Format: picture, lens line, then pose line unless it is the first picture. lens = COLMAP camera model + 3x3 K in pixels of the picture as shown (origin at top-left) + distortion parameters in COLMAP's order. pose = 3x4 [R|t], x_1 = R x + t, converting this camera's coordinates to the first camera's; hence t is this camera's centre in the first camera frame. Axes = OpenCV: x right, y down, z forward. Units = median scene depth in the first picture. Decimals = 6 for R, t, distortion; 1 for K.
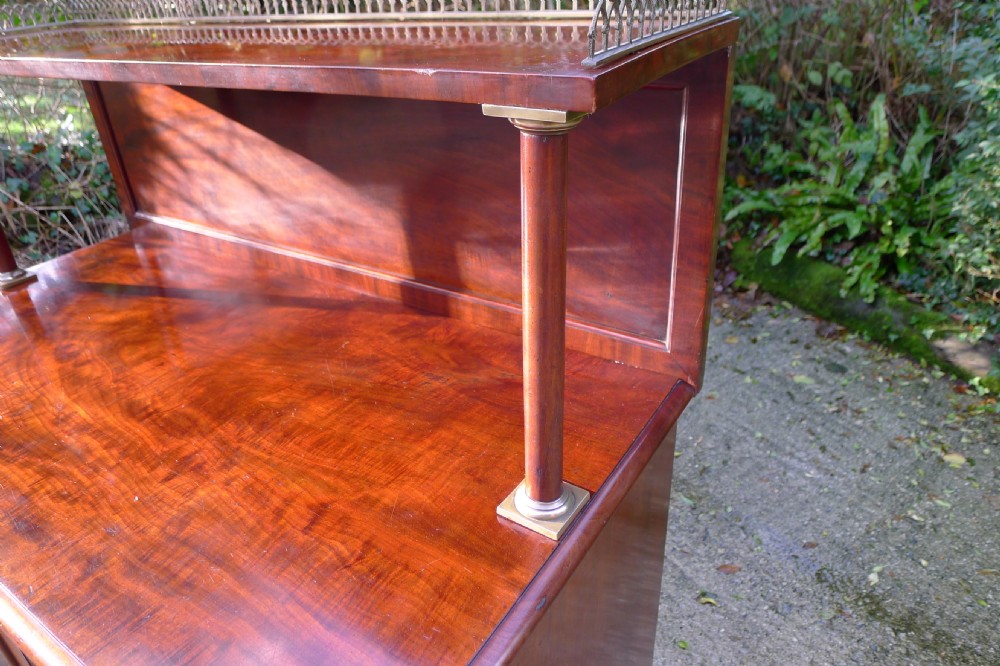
lens RADIAL K [[684.1, 0, 496.1], [0, 684.1, 331.1], [0, 0, 1]] dist [-0.055396, 0.009000]
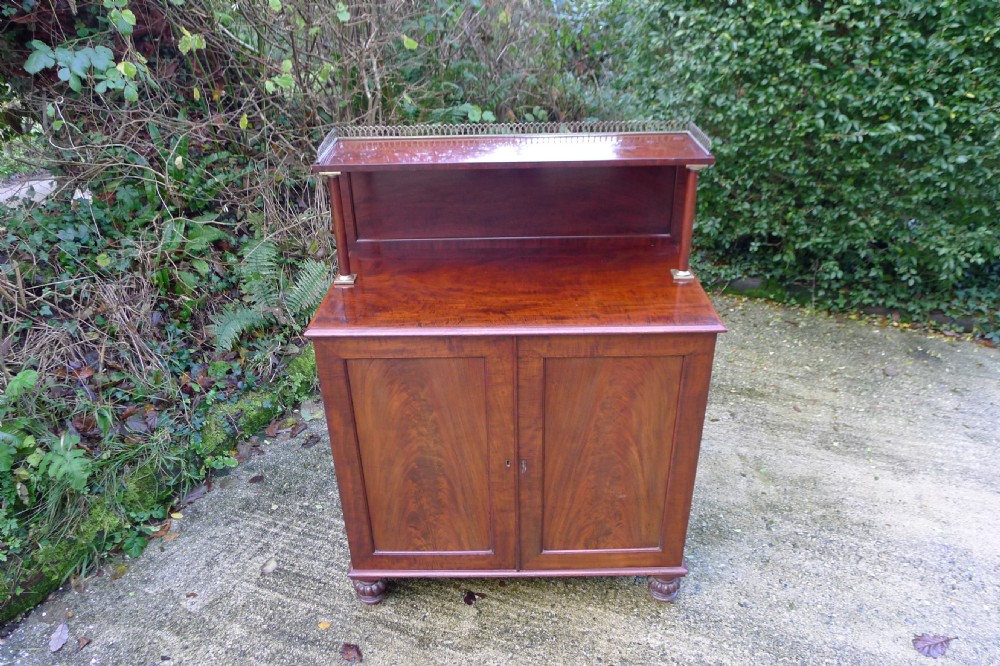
lens RADIAL K [[684.4, 0, 502.5], [0, 684.4, 329.1], [0, 0, 1]] dist [-0.065980, 0.024613]
pose [[0.838241, -0.223735, 0.497287, -0.508853], [0.241761, 0.969907, 0.028852, 0.041197], [-0.488777, 0.096040, 0.867106, -0.314909]]
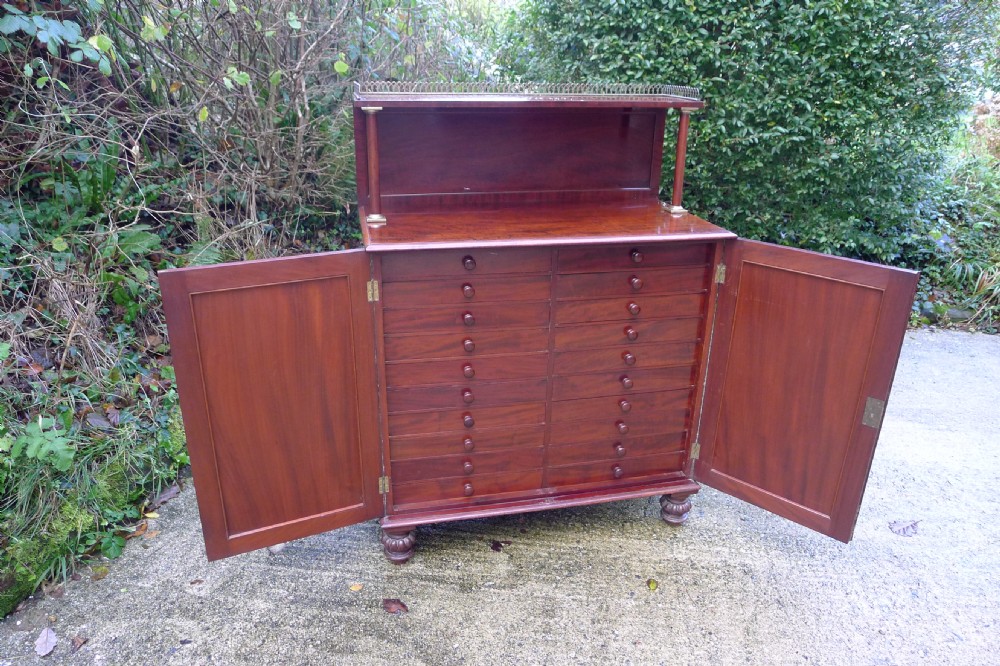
lens RADIAL K [[684.1, 0, 496.1], [0, 684.1, 331.1], [0, 0, 1]] dist [-0.055396, 0.009000]
pose [[0.691585, -0.198917, 0.694365, -0.725093], [0.305054, 0.951825, -0.031160, 0.148377], [-0.654716, 0.233369, 0.718948, -0.205596]]
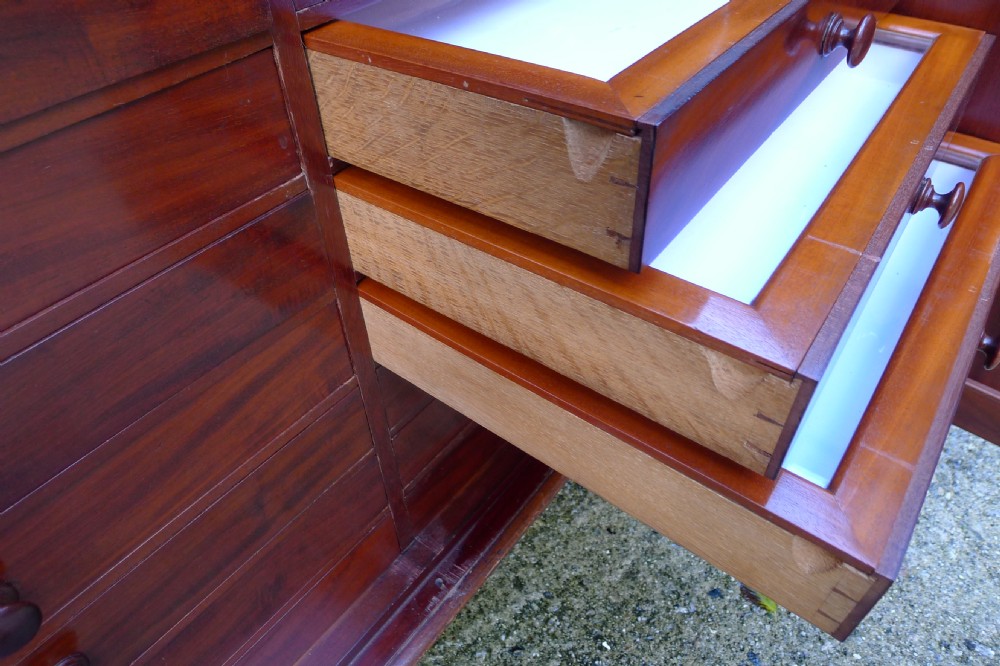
lens RADIAL K [[683.3, 0, 491.5], [0, 683.3, 338.5], [0, 0, 1]] dist [-0.058173, 0.017773]
pose [[0.065601, -0.636824, 0.768213, -0.295948], [0.511748, 0.682388, 0.521977, 0.158941], [-0.856627, 0.358889, 0.370659, 0.242415]]
